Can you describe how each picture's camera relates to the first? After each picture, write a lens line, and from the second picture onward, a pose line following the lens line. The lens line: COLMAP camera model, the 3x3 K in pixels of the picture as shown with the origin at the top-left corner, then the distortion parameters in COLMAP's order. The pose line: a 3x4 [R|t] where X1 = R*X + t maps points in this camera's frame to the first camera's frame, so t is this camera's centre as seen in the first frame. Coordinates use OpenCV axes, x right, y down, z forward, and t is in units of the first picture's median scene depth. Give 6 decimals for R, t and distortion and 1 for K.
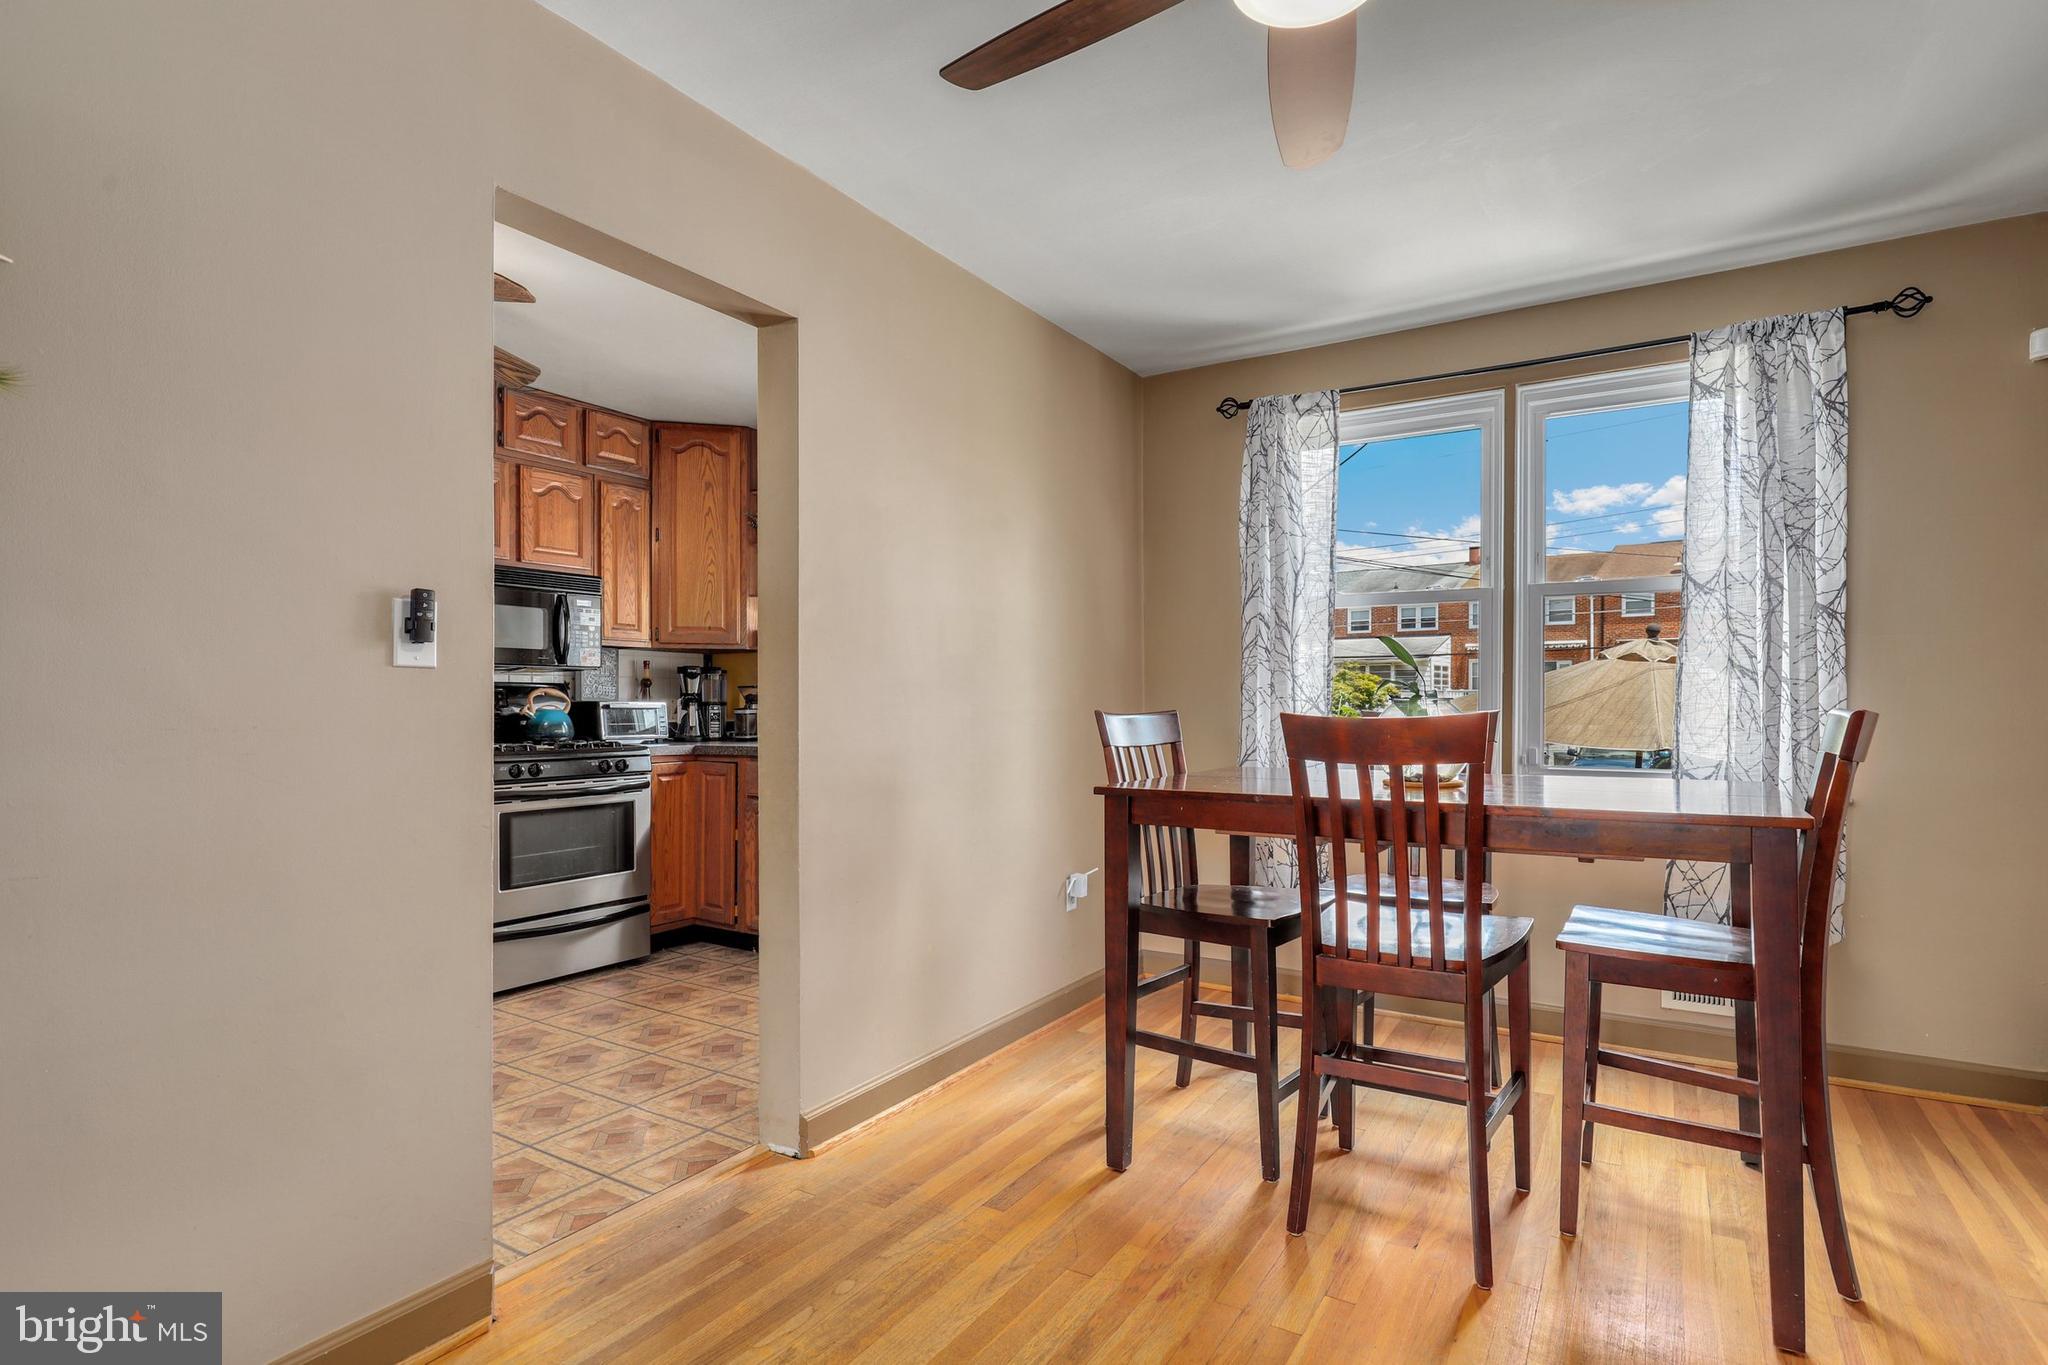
lens RADIAL K [[1027.9, 0, 1024.4], [0, 1027.9, 699.6], [0, 0, 1]] dist [-0.001350, 0.000070]
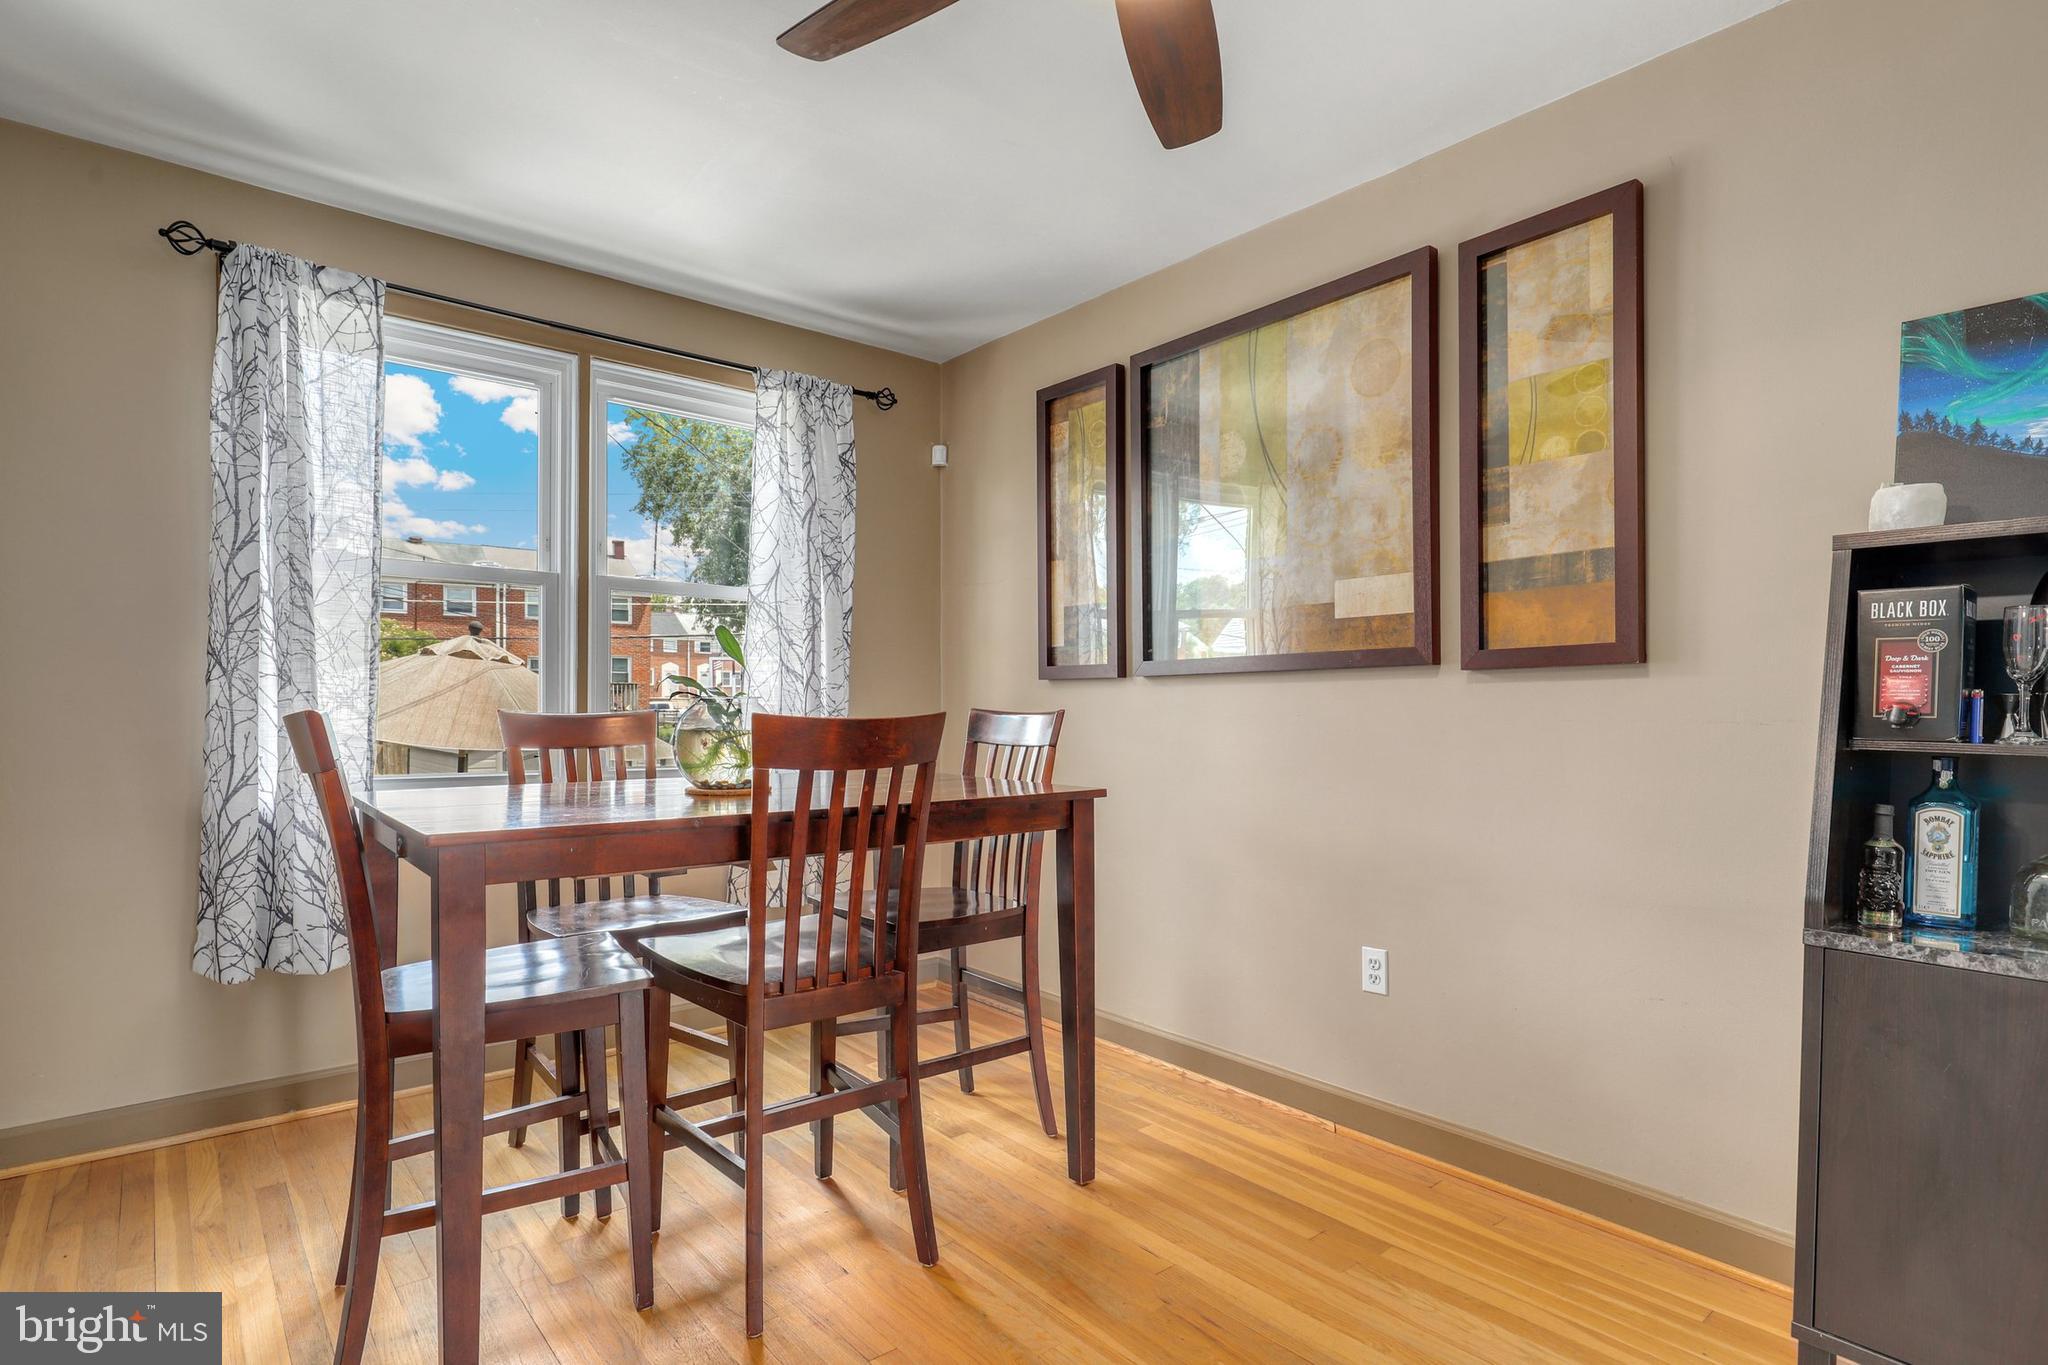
lens RADIAL K [[1042.9, 0, 1021.3], [0, 1042.9, 728.4], [0, 0, 1]] dist [-0.002814, -0.000445]
pose [[0.312208, -0.017967, 0.949844, -0.240518], [-0.009722, 0.999708, 0.022106, 0.002222], [-0.949964, -0.016137, 0.311942, 0.276084]]
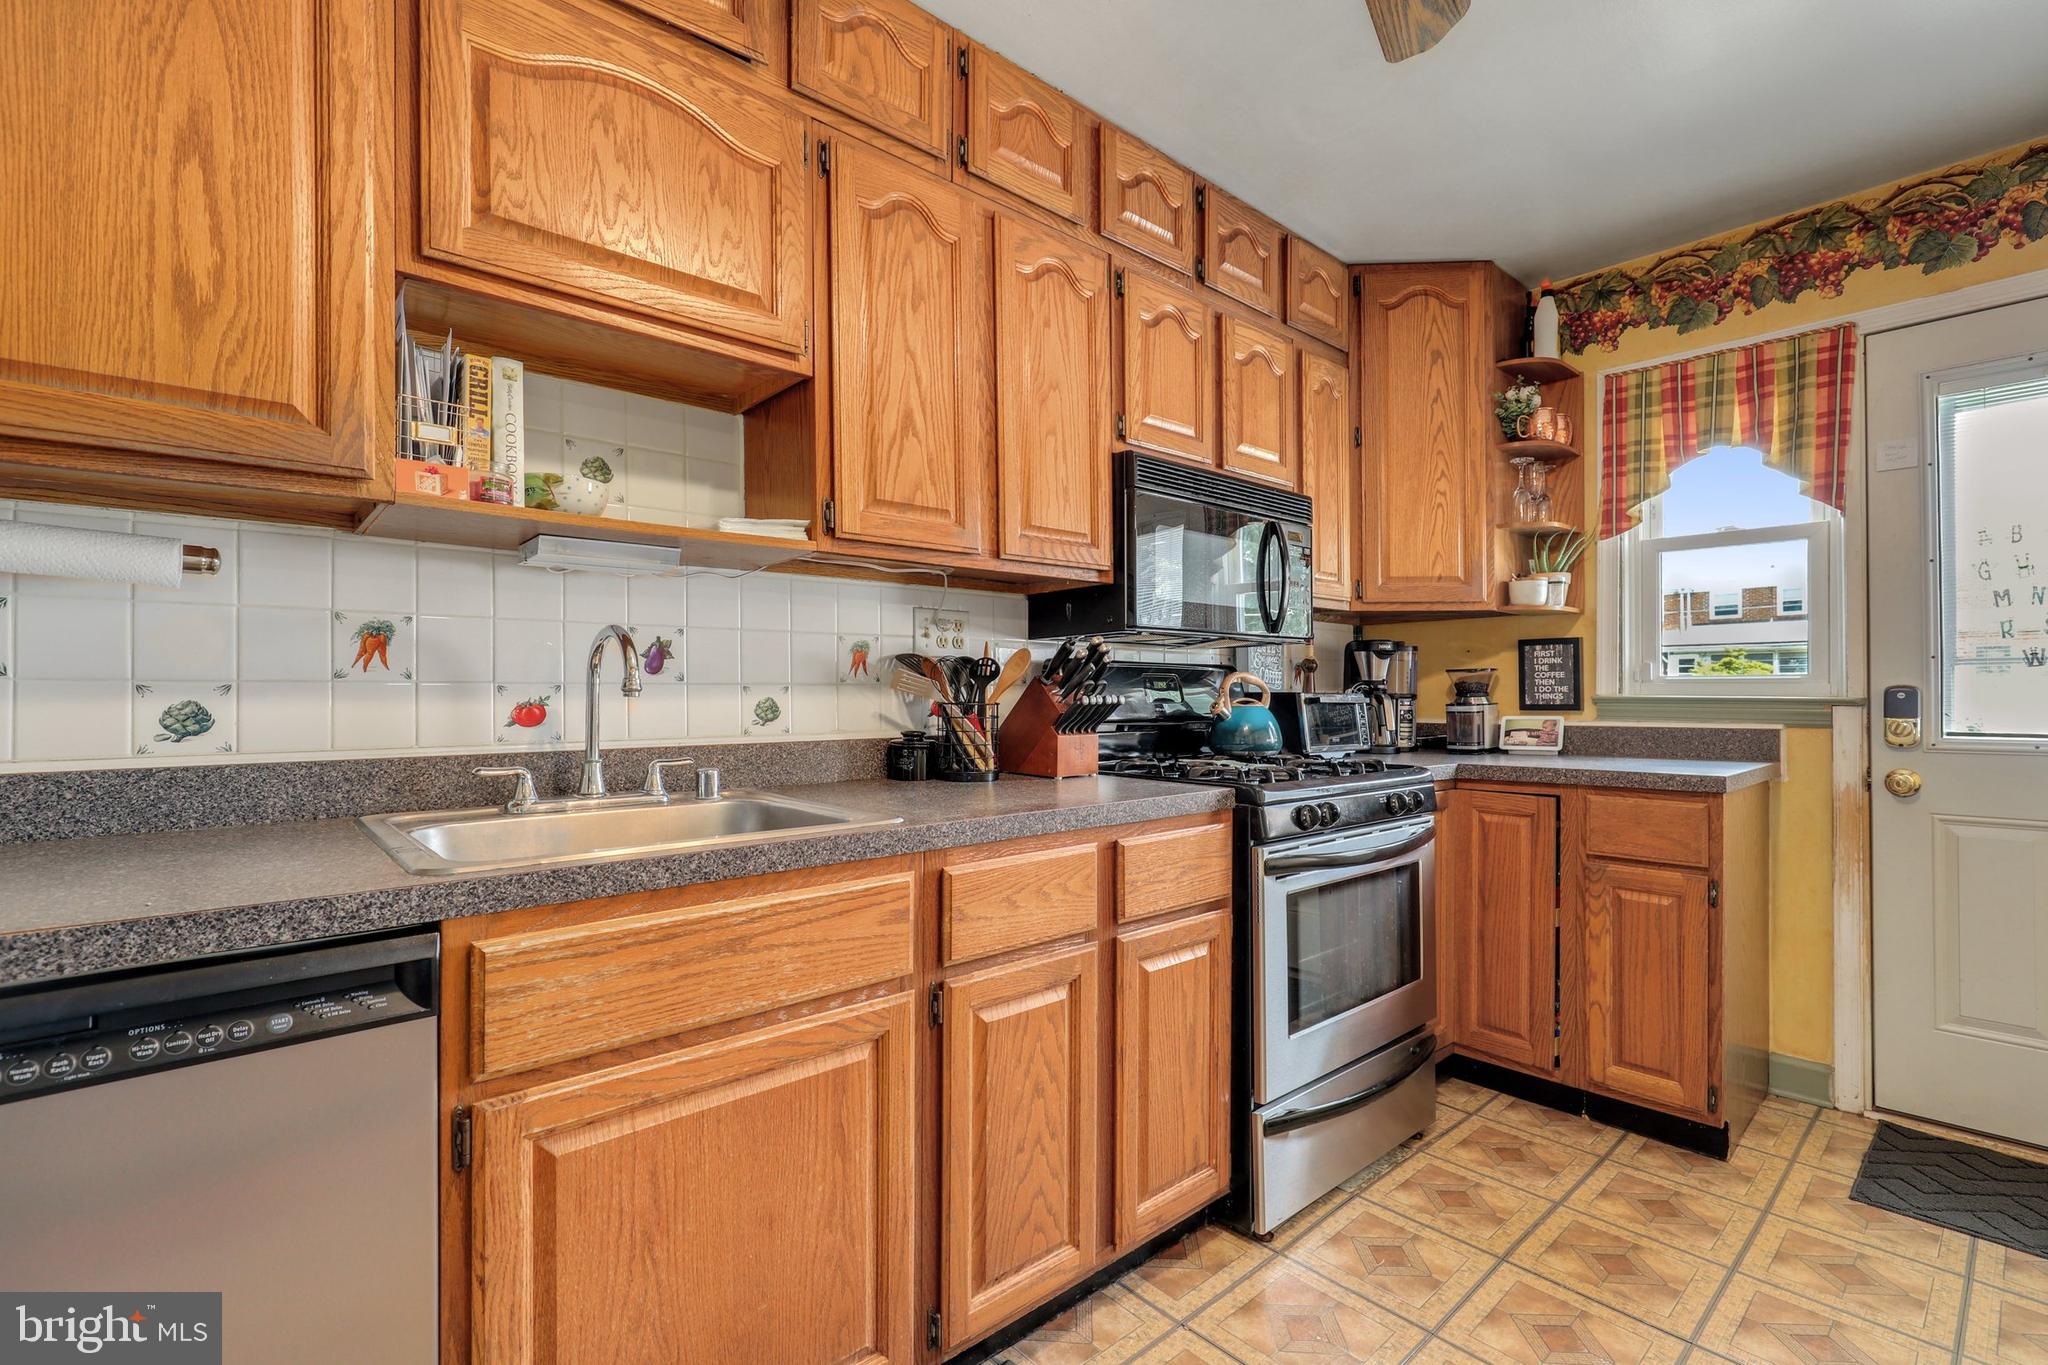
lens RADIAL K [[918.6, 0, 1024.3], [0, 918.6, 692.7], [0, 0, 1]] dist [-0.001363, 0.000228]
pose [[0.959494, -0.002275, -0.281719, -0.457549], [0.002254, 0.999997, -0.000399, 0.001614], [0.281719, -0.000253, 0.959497, 0.439969]]
